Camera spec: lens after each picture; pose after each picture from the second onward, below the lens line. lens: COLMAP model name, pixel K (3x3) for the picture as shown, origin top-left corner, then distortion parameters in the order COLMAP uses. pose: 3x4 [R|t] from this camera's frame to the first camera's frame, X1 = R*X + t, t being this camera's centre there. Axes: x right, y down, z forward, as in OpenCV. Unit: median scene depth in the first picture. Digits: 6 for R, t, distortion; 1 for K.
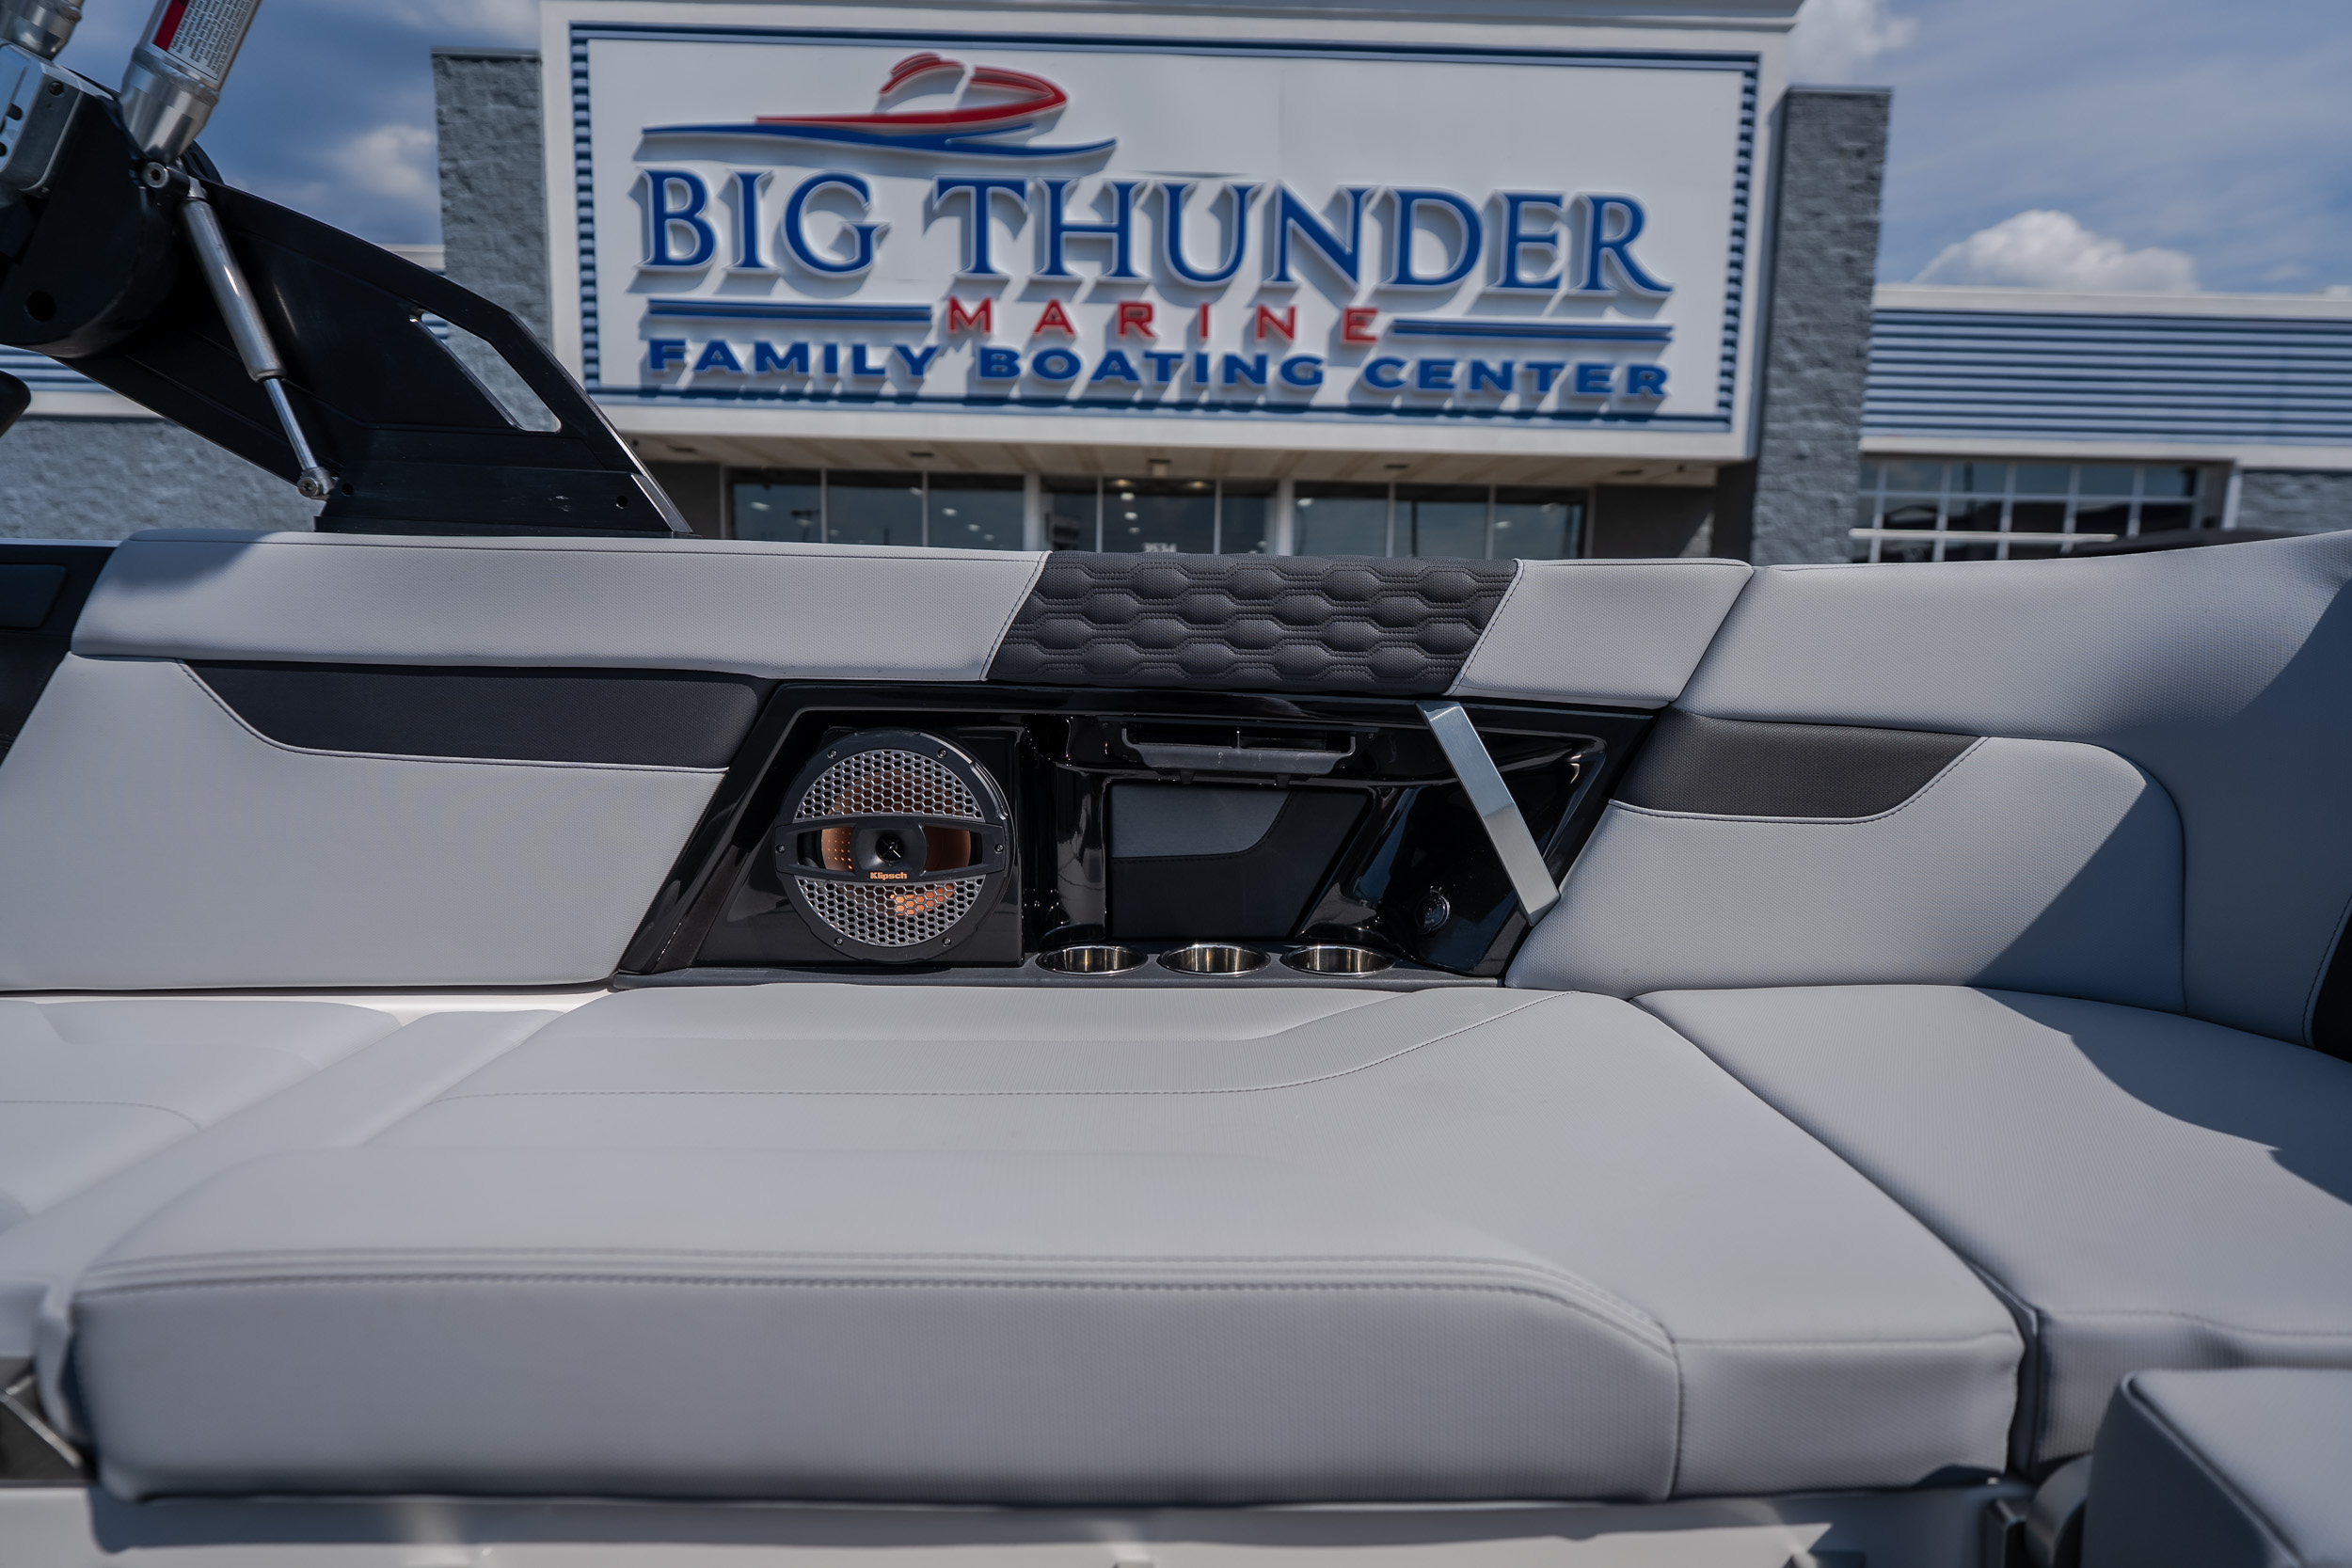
lens RADIAL K [[1168.1, 0, 1181.4], [0, 1168.1, 775.6], [0, 0, 1]] dist [-0.006791, 0.002890]
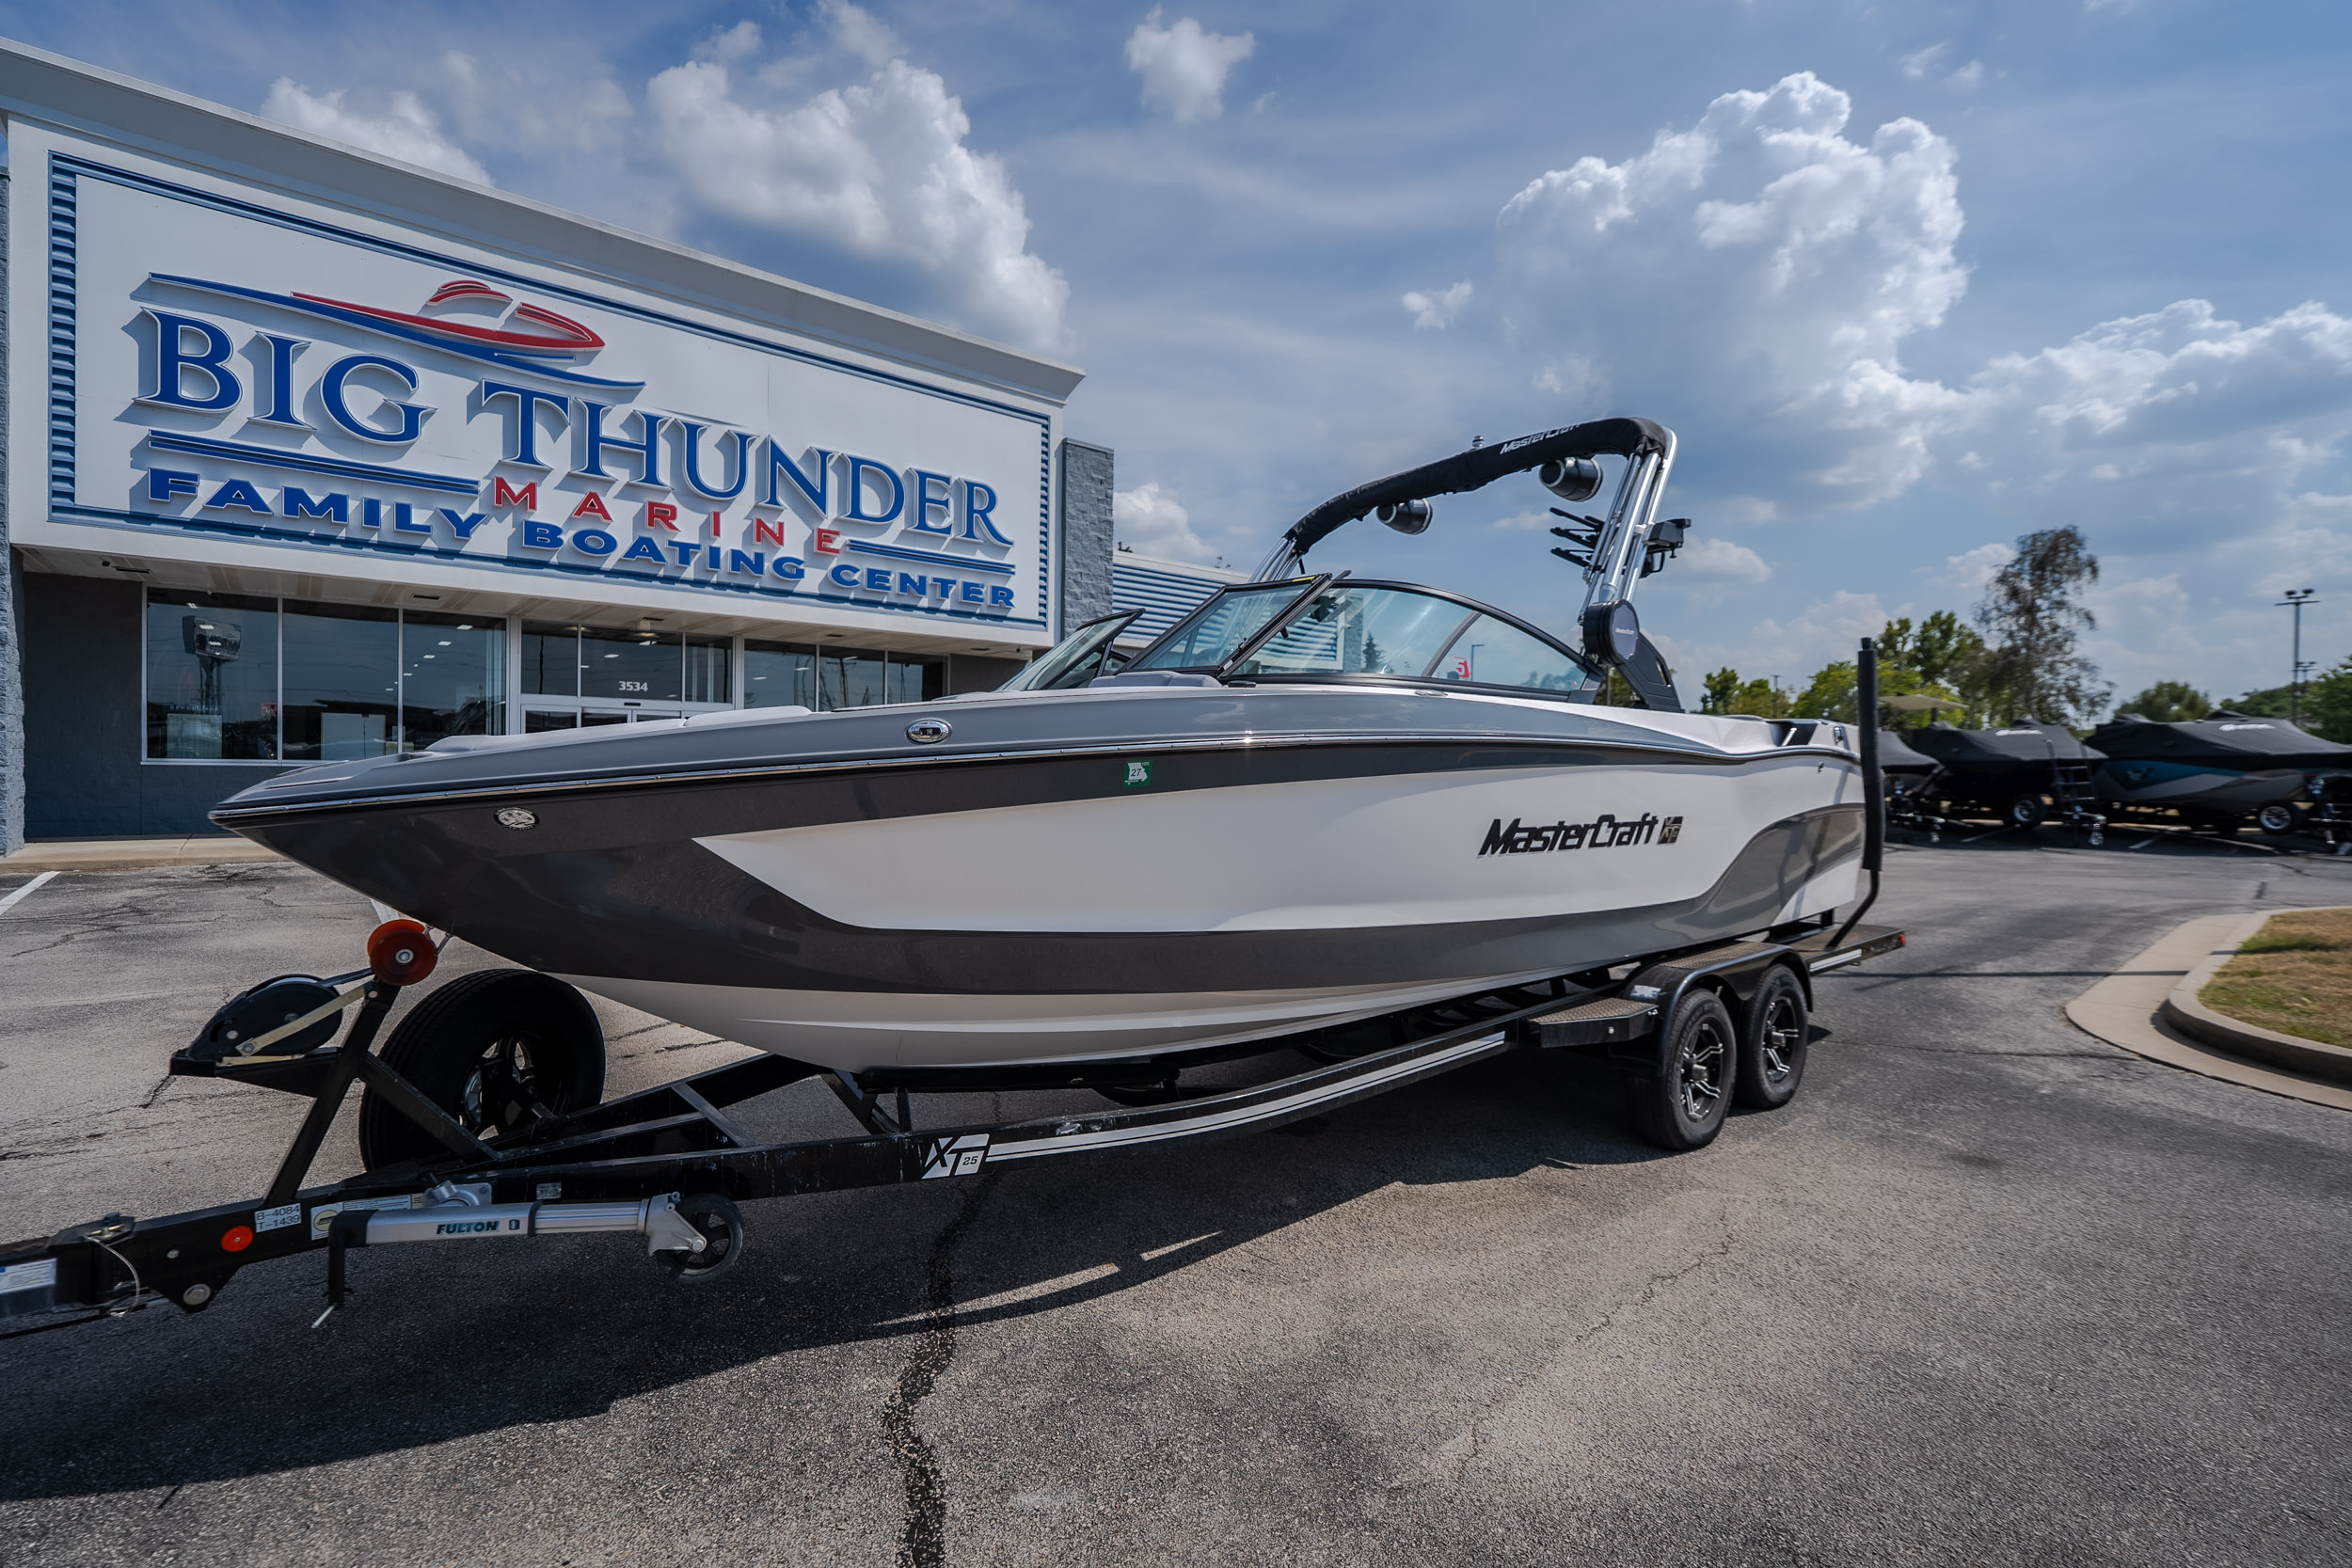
lens RADIAL K [[1056.3, 0, 1165.9], [0, 1056.3, 778.7], [0, 0, 1]] dist [-0.003346, 0.001792]
pose [[0.772201, -0.018997, 0.635095, -0.361116], [0.083410, 0.993934, -0.071686, 0.035831], [-0.629880, 0.108329, 0.769101, -0.239860]]
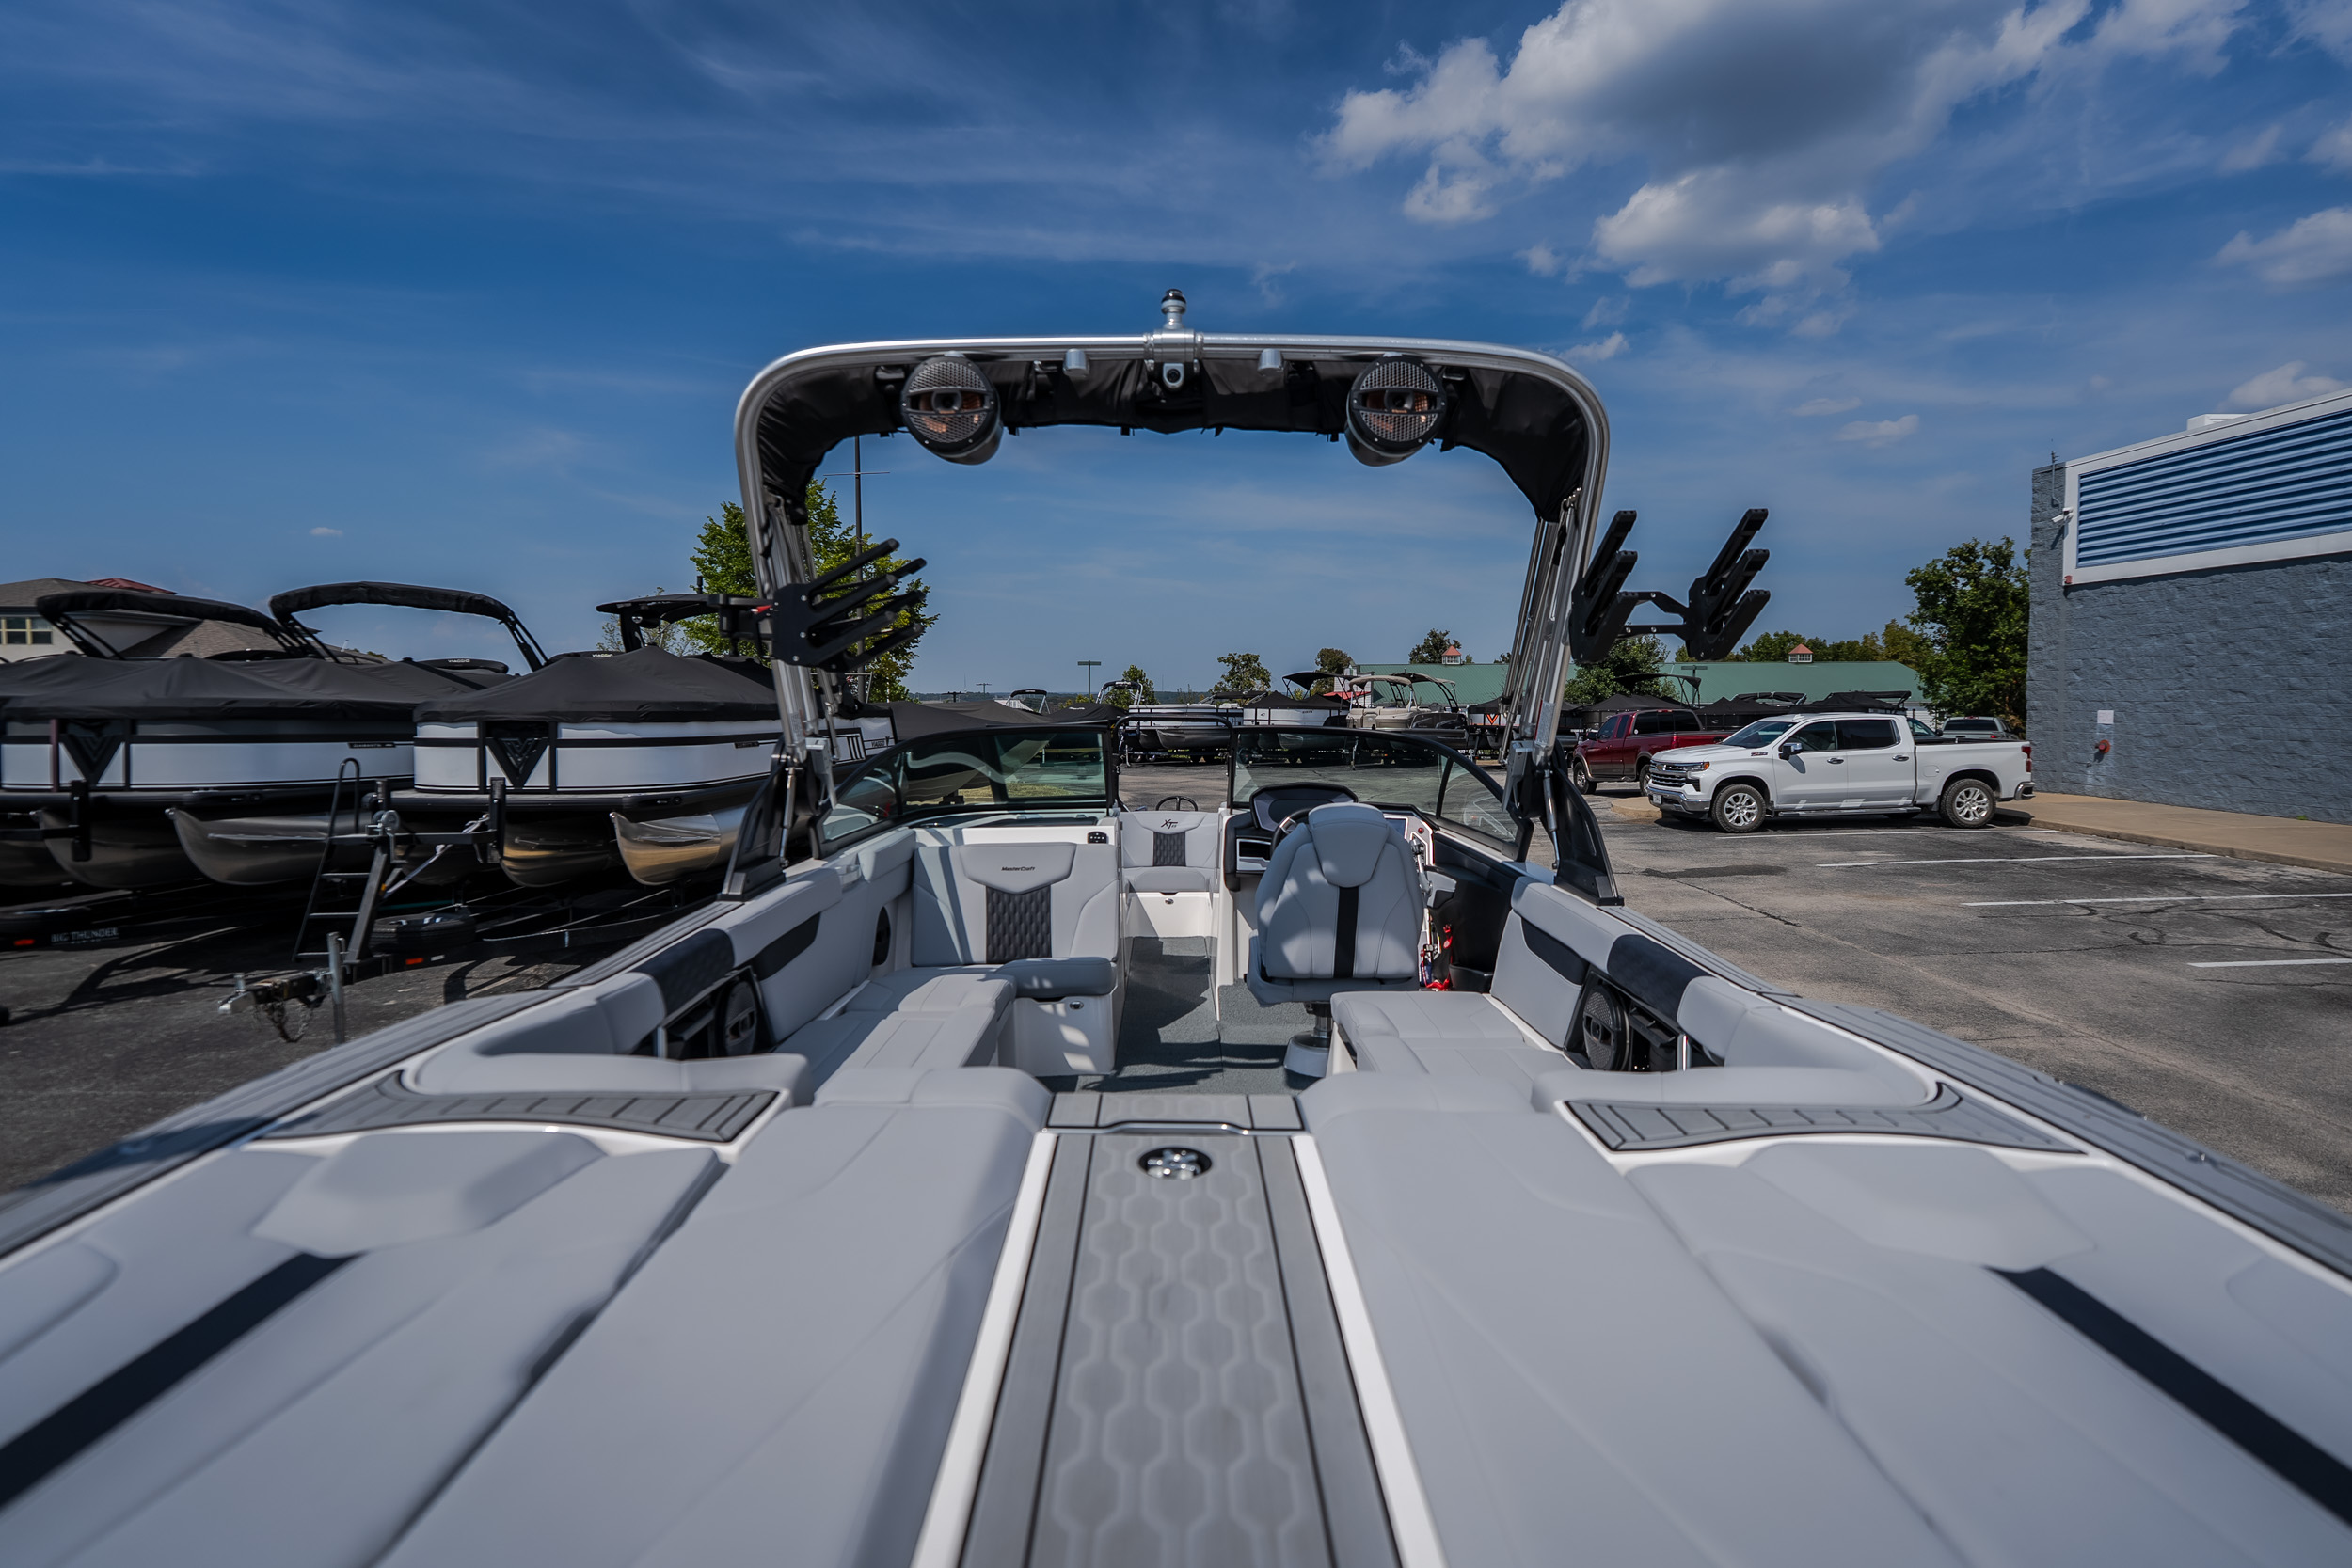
lens RADIAL K [[1118.0, 0, 1173.8], [0, 1118.0, 732.9], [0, 0, 1]] dist [-0.002846, 0.001490]
pose [[-0.010055, 0.013054, -0.999864, 0.172401], [-0.125172, 0.992033, 0.014211, -0.038848], [0.992084, 0.125298, -0.008341, -0.006865]]
